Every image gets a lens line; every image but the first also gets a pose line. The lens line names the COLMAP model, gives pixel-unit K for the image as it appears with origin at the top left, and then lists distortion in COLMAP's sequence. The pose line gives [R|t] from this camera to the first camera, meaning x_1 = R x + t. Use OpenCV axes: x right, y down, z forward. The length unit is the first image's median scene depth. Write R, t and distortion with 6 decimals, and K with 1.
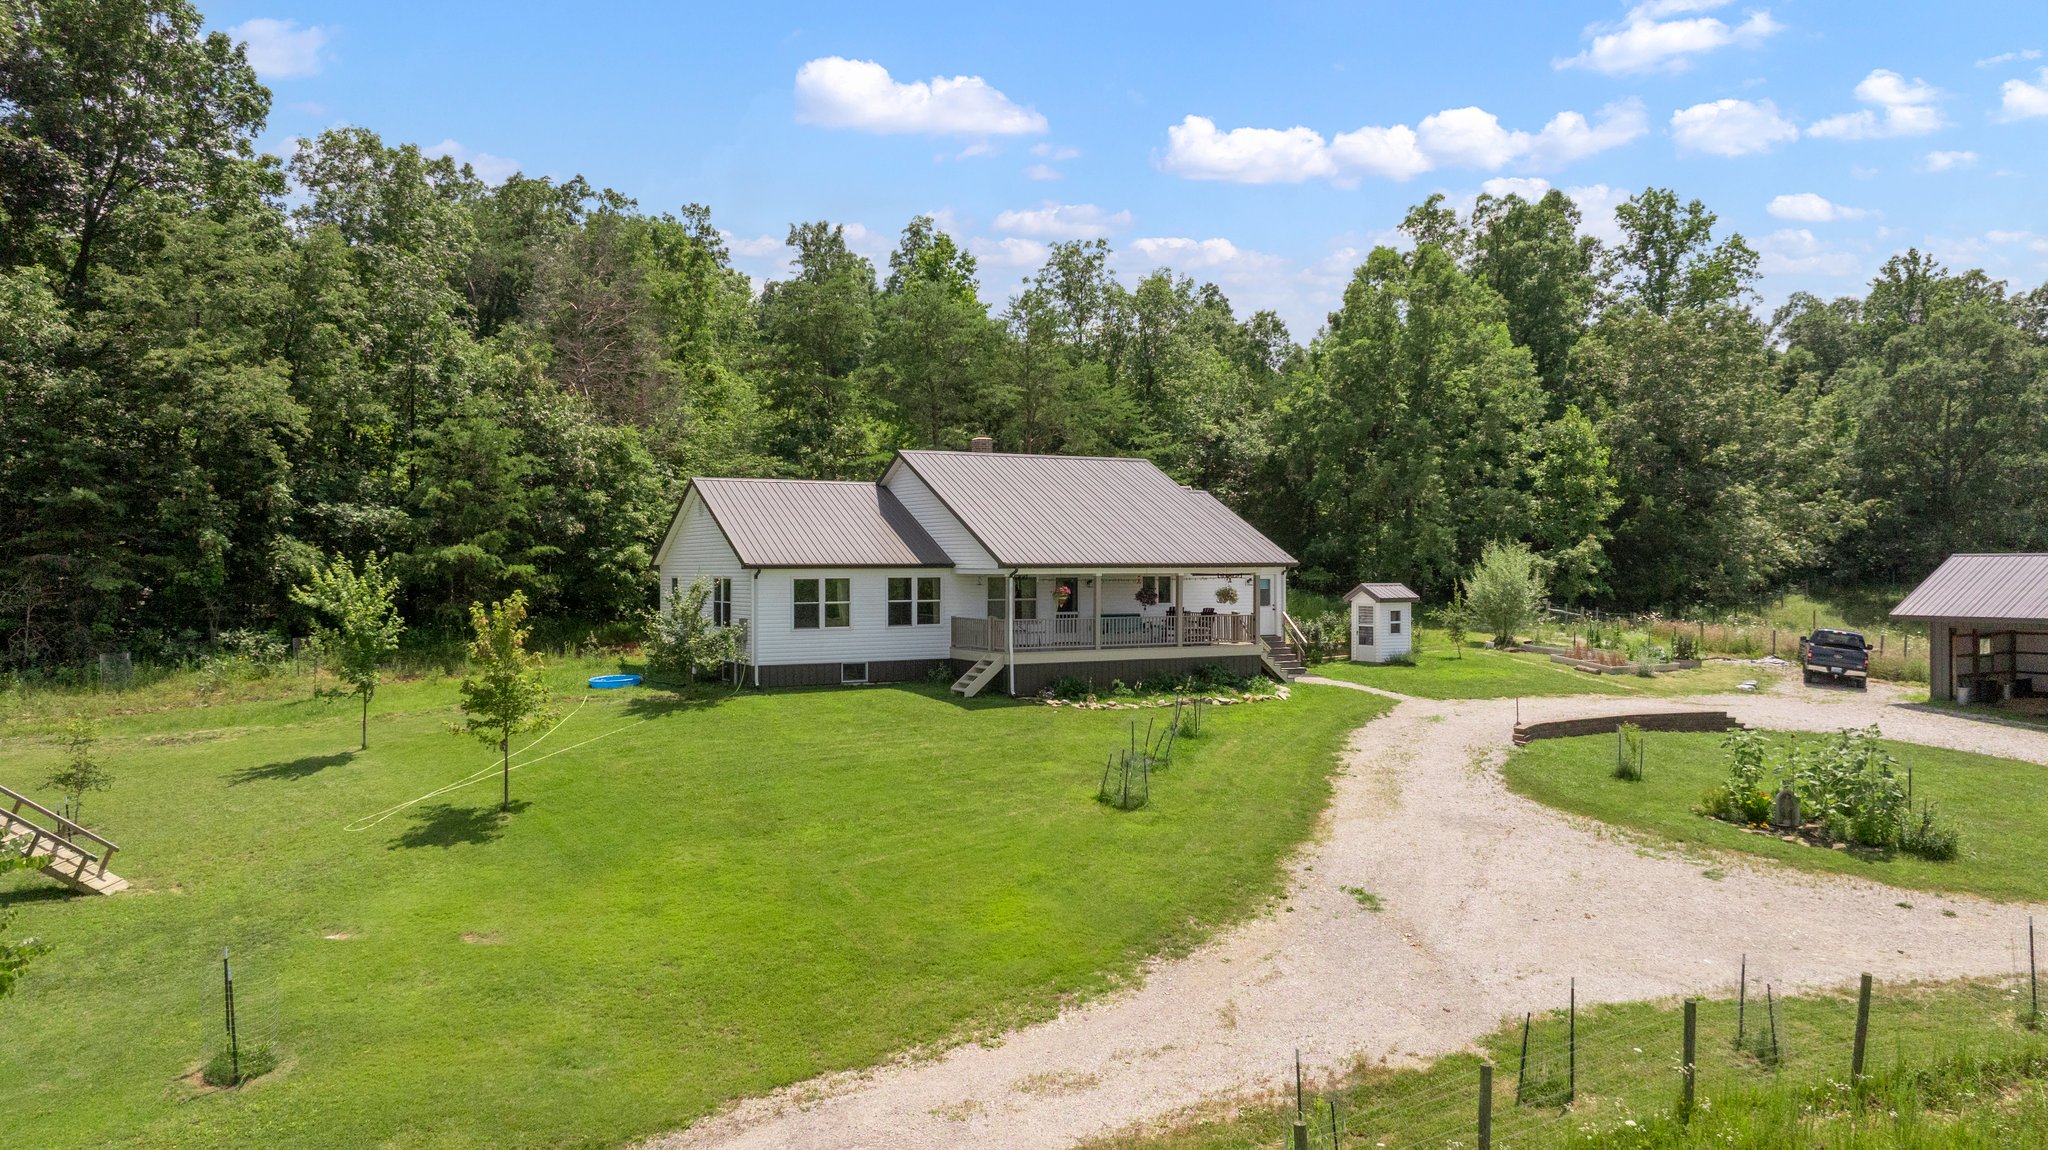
lens RADIAL K [[1436.0, 0, 1024.0], [0, 1436.0, 575.0], [0, 0, 1]] dist [0.001918, -0.042358]
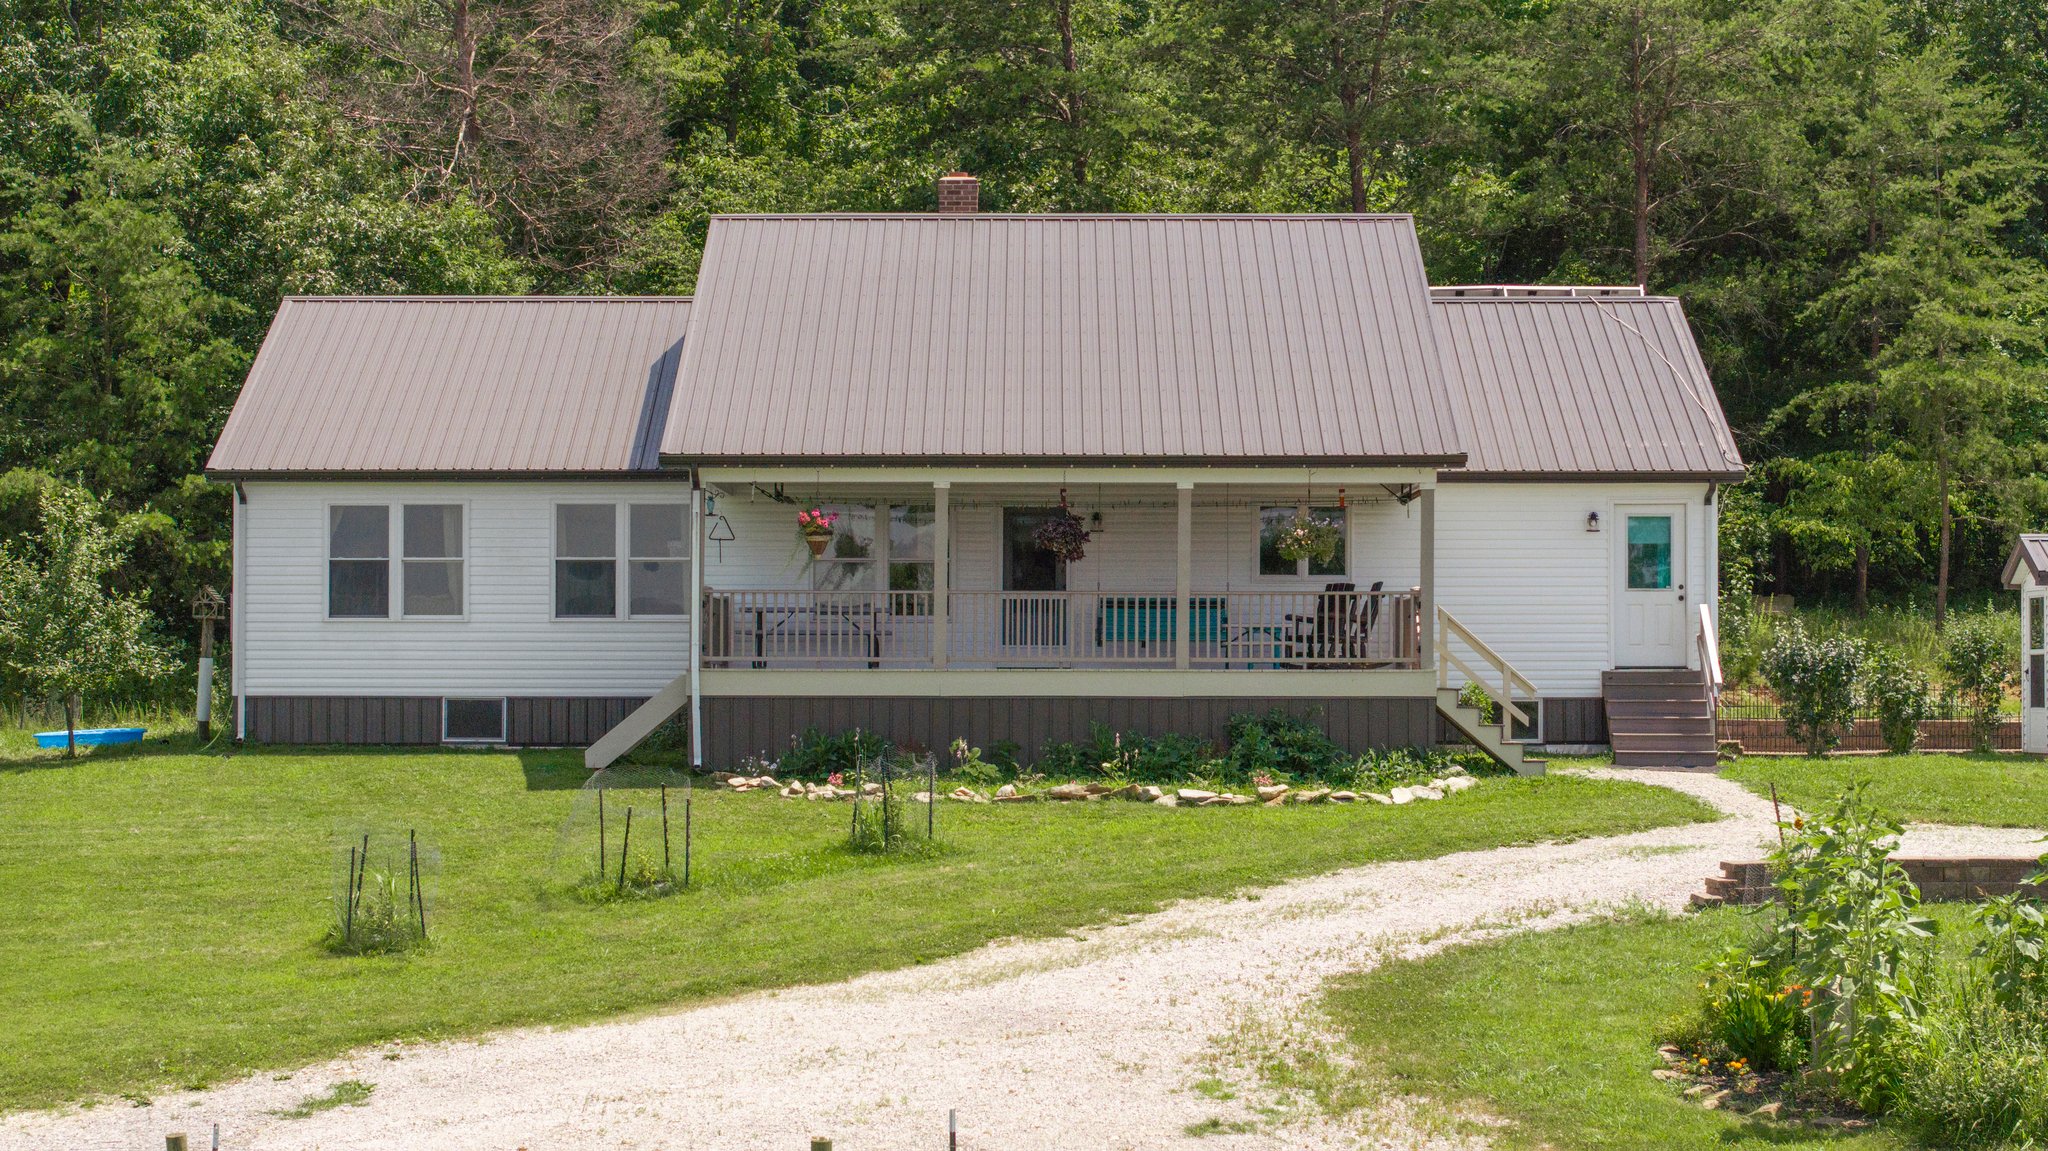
lens RADIAL K [[4090.1, 0, 1023.4], [0, 4090.1, 641.8], [0, 0, 1]] dist [-0.107148, 0.052980]
pose [[0.877392, -0.000059, -0.479775, 0.590311], [-0.006956, 0.999893, -0.012843, 0.055692], [0.479724, 0.014606, 0.877298, -0.009803]]
